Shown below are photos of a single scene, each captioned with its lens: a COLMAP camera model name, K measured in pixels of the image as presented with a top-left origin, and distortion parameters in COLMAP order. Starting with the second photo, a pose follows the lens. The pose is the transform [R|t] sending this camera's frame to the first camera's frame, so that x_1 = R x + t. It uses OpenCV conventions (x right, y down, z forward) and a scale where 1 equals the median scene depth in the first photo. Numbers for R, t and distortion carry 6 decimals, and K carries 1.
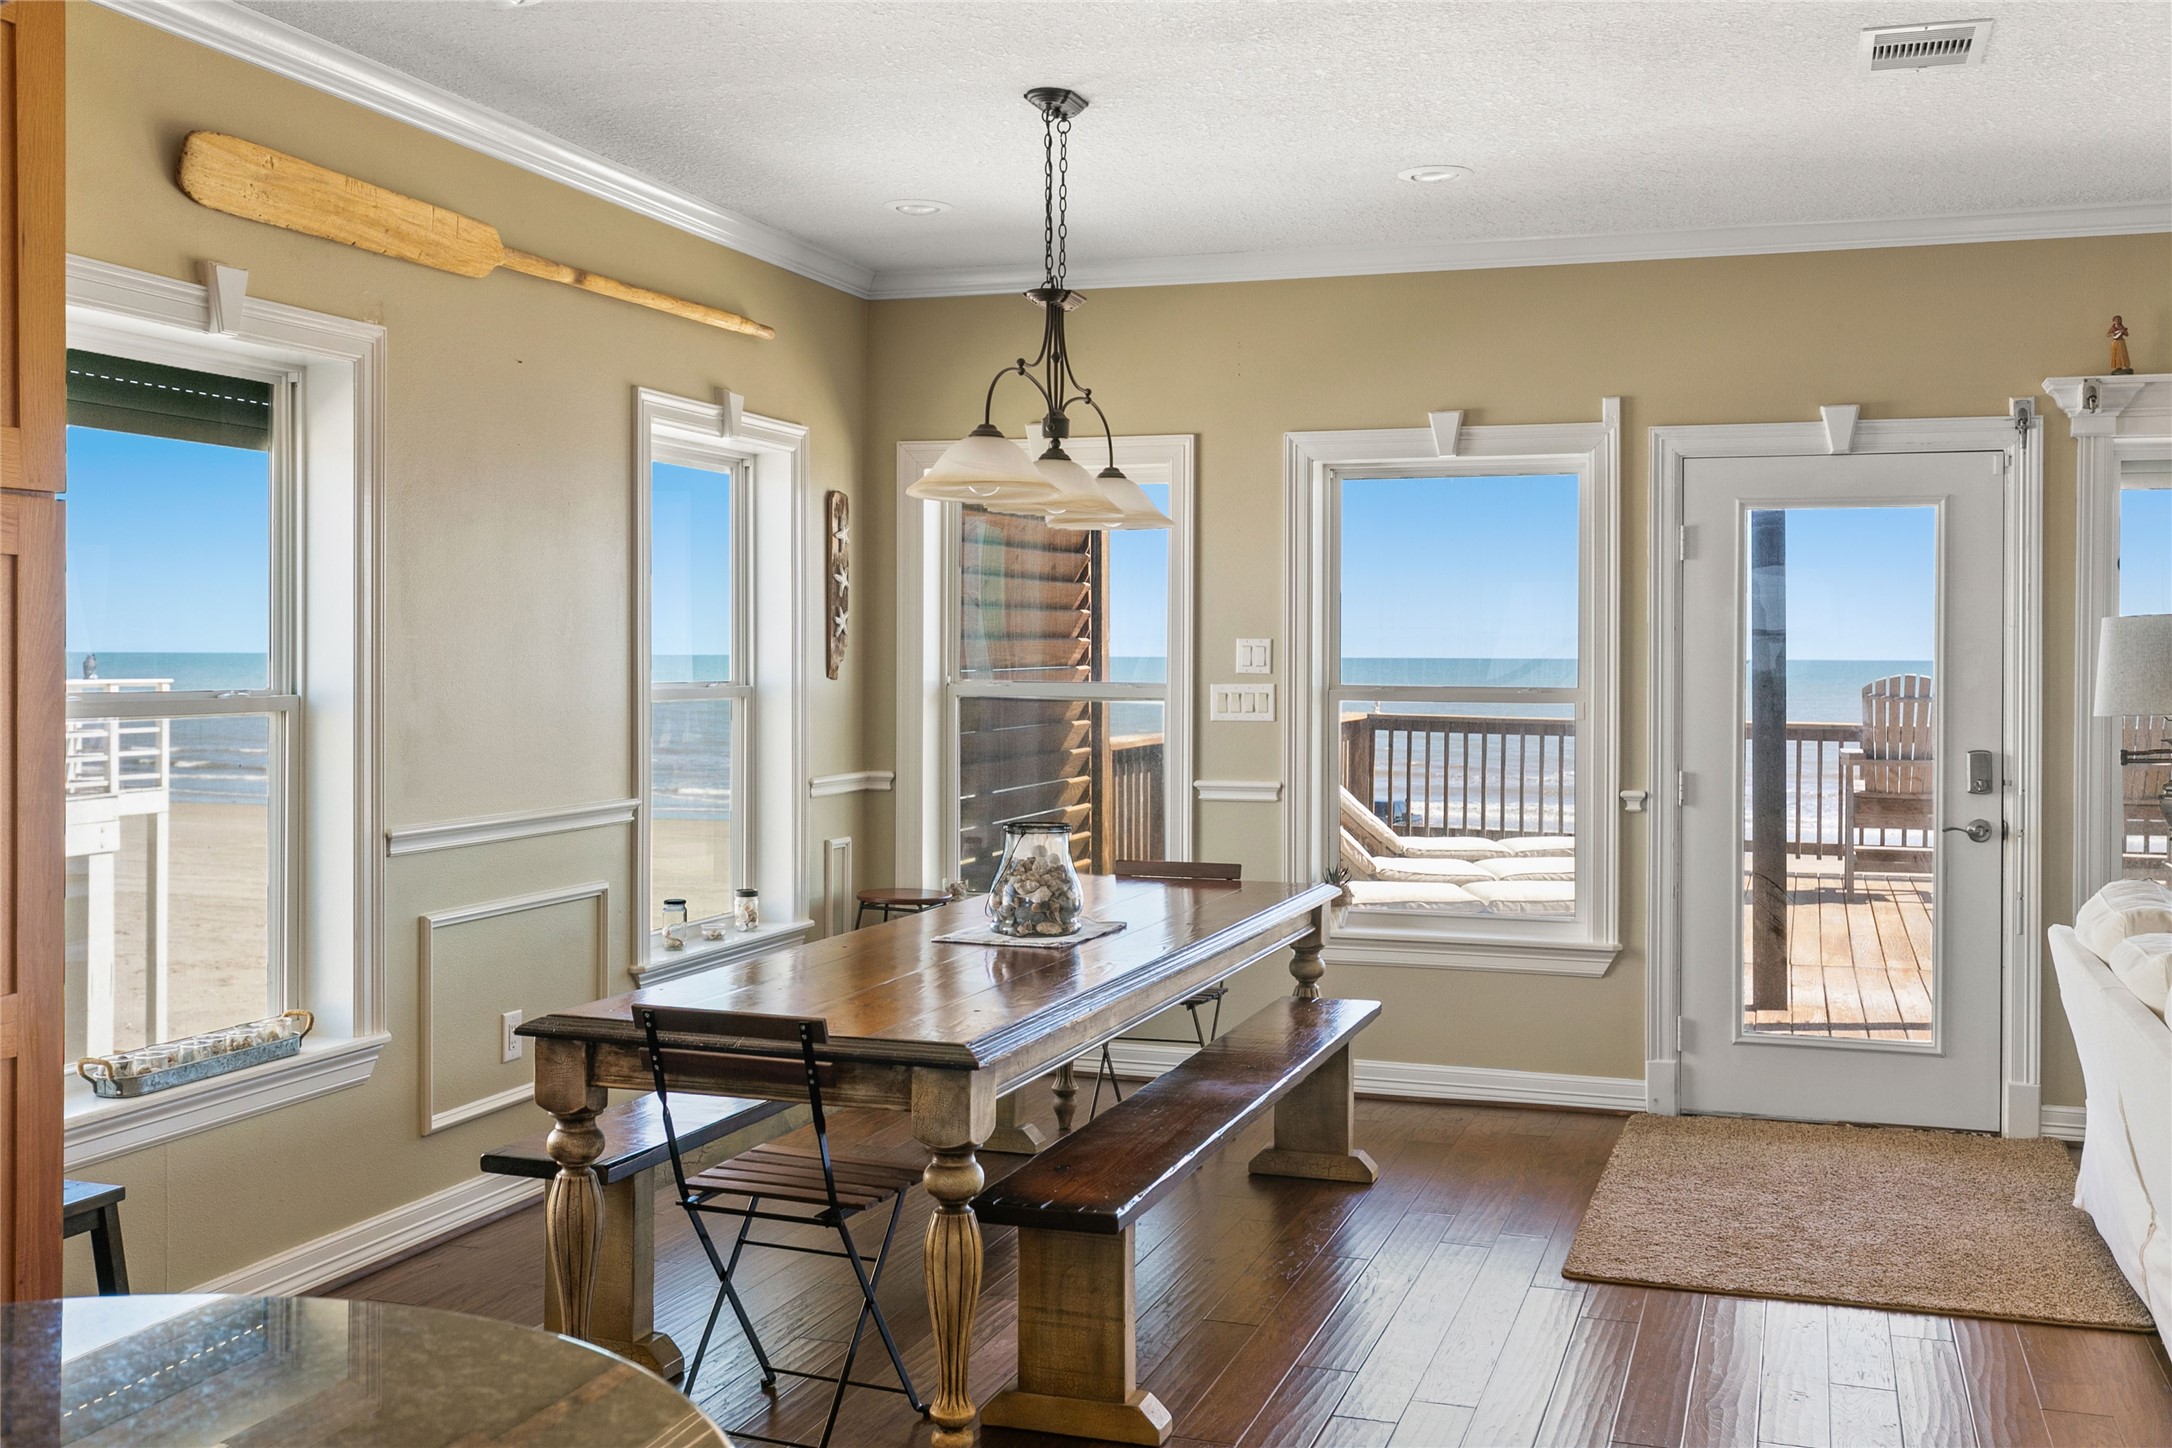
lens RADIAL K [[2074.3, 0, 1086.0], [0, 2074.3, 724.0], [0, 0, 1]] dist [-0.010553, -0.001682]
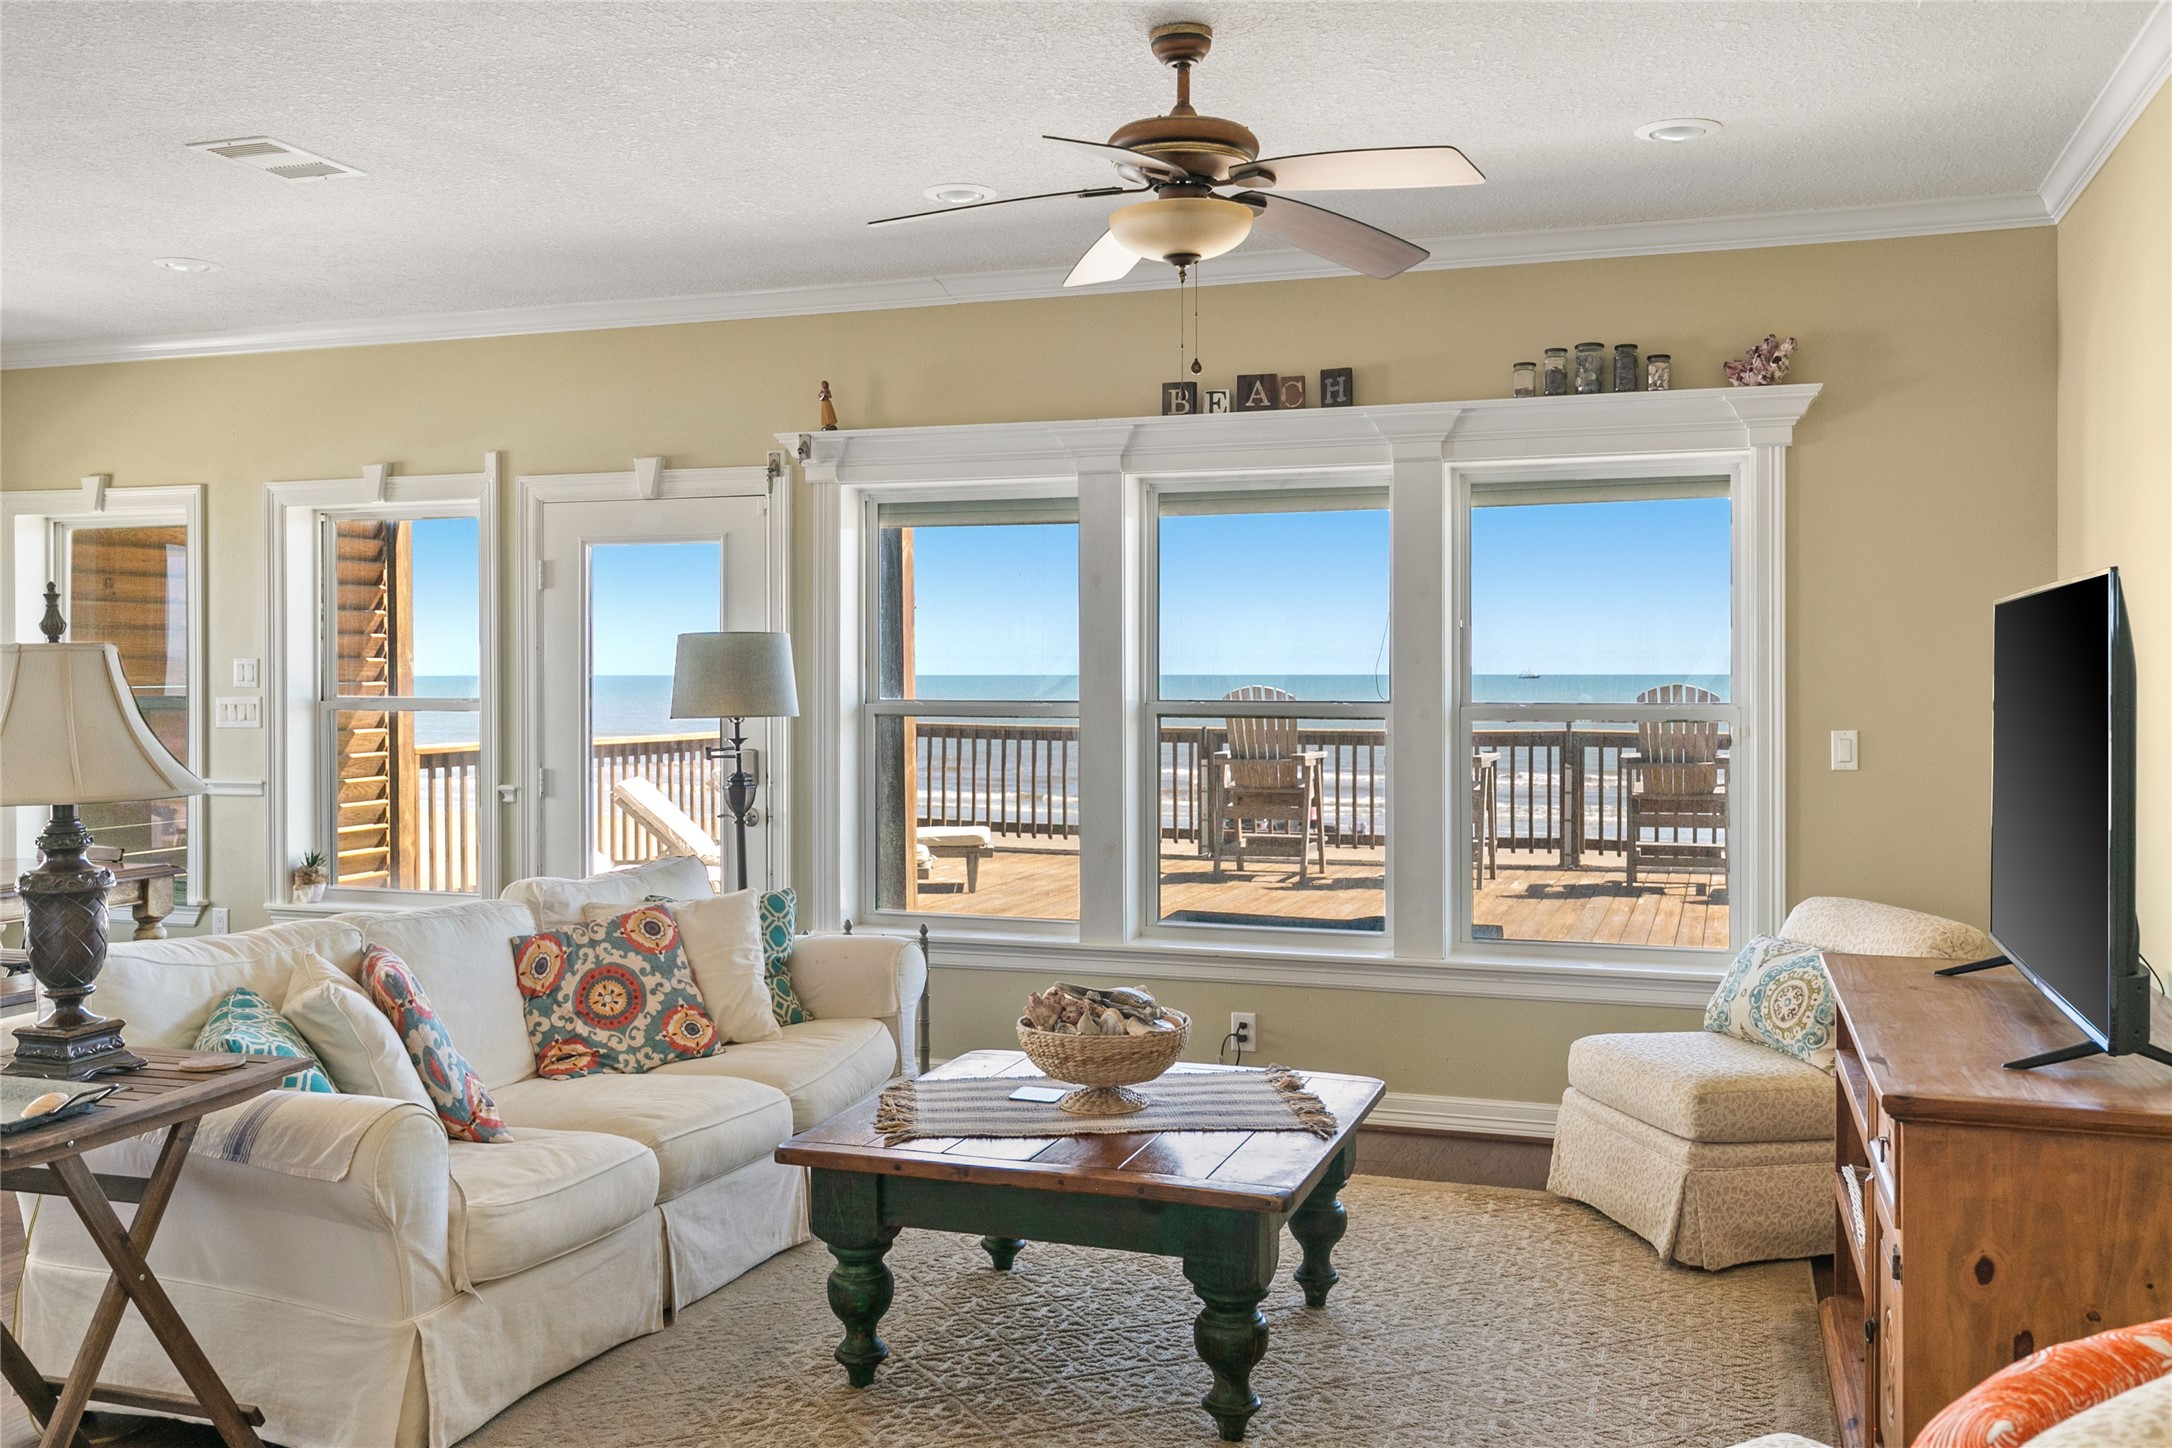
lens RADIAL K [[1877.1, 0, 1089.0], [0, 1877.1, 700.3], [0, 0, 1]] dist [0.020756, -0.007498]
pose [[0.999968, -0.005896, -0.005485, 0.566540], [0.005788, 0.999795, -0.019414, 0.006500], [0.005598, 0.019381, 0.999796, -0.064198]]
